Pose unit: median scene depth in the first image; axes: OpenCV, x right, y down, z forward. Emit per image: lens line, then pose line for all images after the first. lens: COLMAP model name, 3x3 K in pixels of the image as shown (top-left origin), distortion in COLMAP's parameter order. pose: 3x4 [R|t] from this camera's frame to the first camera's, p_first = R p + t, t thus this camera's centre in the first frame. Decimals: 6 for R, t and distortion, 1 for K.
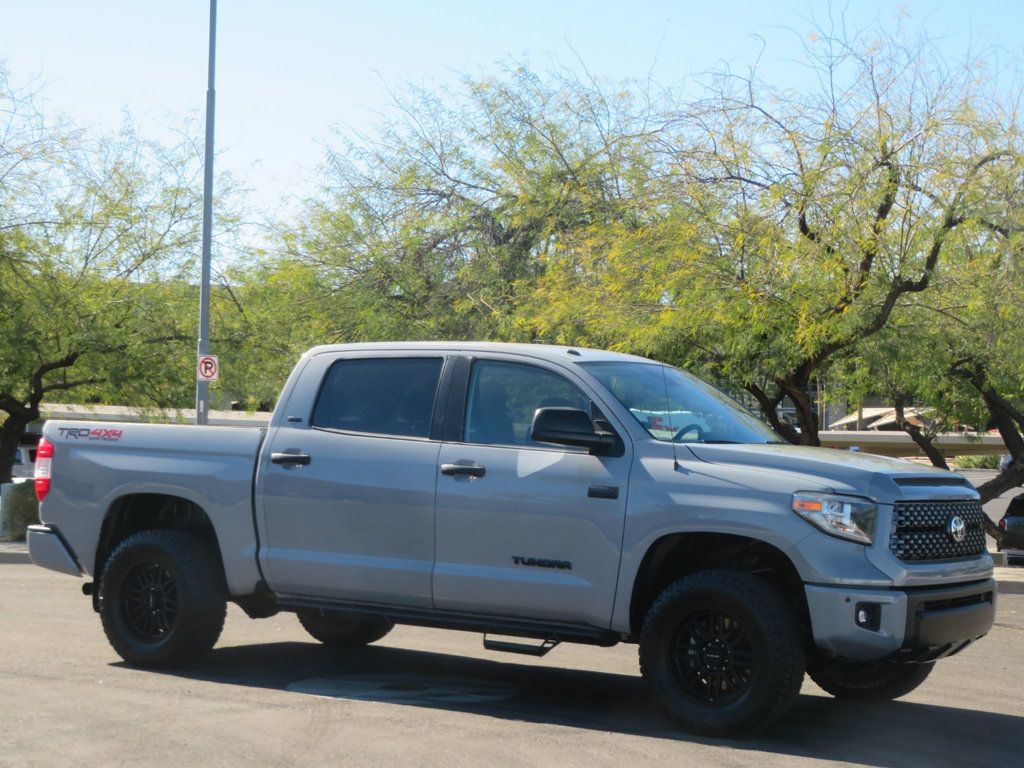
lens RADIAL K [[1116.5, 0, 535.5], [0, 1116.5, 385.1], [0, 0, 1]] dist [-0.092633, -0.012700]
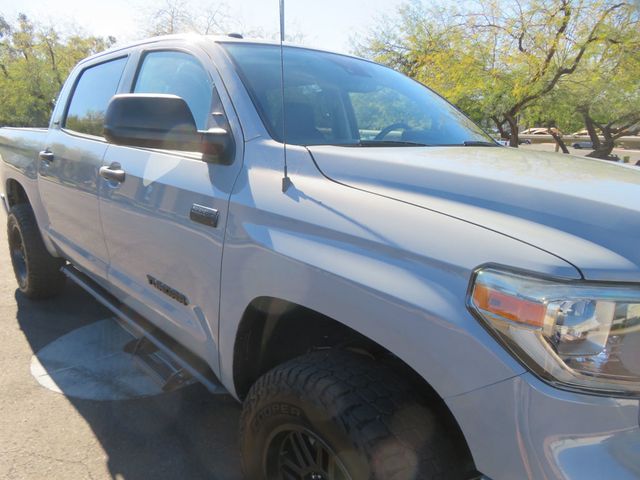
lens RADIAL K [[439.3, 0, 330.2], [0, 439.3, 233.6], [0, 0, 1]] dist [0.001870, 0.001247]
pose [[0.989023, 0.024946, -0.145641, -0.043831], [0.013685, 0.965945, 0.258384, -0.009088], [0.147127, -0.257540, 0.955001, -0.186115]]
